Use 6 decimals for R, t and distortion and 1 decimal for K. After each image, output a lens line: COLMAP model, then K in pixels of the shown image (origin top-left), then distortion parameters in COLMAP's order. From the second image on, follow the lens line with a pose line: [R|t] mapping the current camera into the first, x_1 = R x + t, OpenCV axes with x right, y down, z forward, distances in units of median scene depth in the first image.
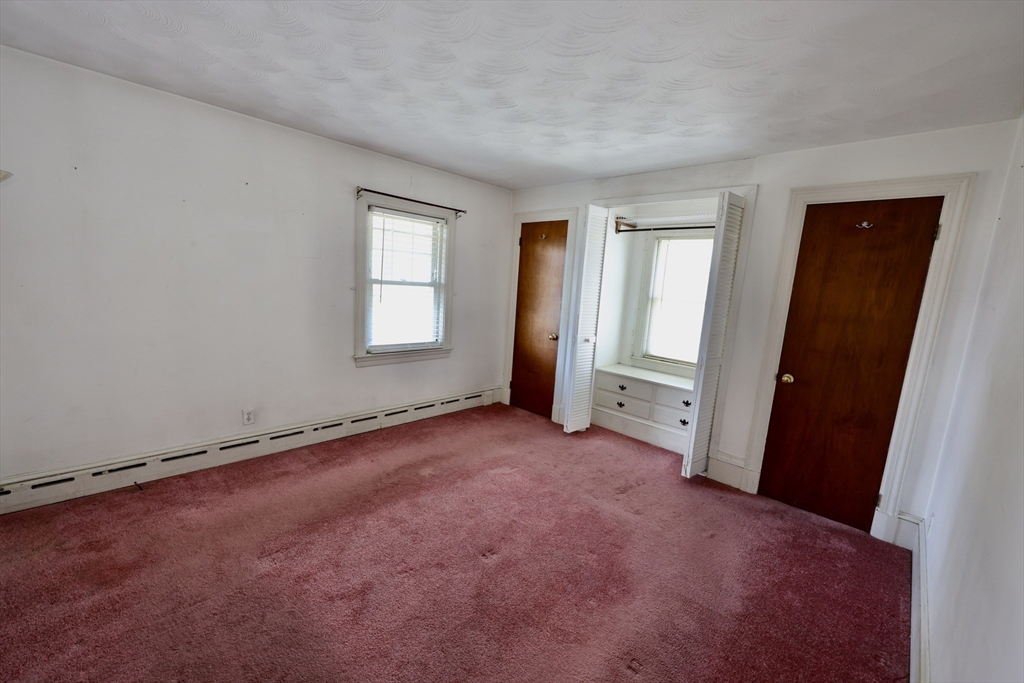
lens RADIAL K [[410.6, 0, 514.0], [0, 410.6, 341.9], [0, 0, 1]] dist [-0.001693, 0.000185]
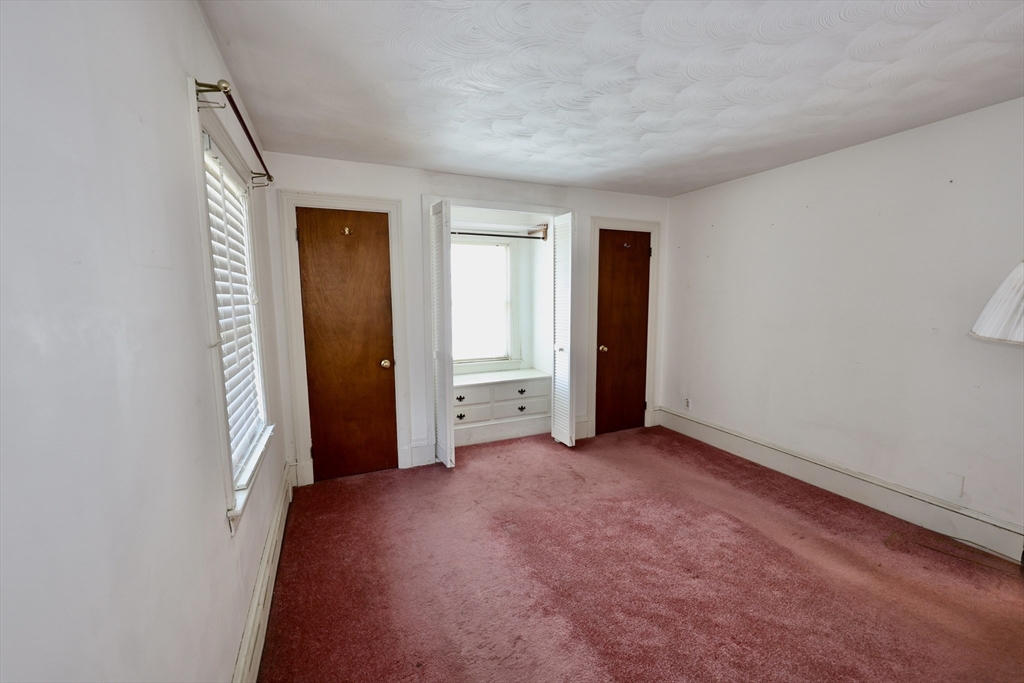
lens RADIAL K [[410.6, 0, 513.5], [0, 410.6, 342.3], [0, 0, 1]] dist [-0.001693, 0.000185]
pose [[0.376107, -0.177113, 0.909491, -0.713413], [0.166121, 0.978546, 0.121864, -0.150105], [-0.911563, 0.105251, 0.397461, 0.663764]]
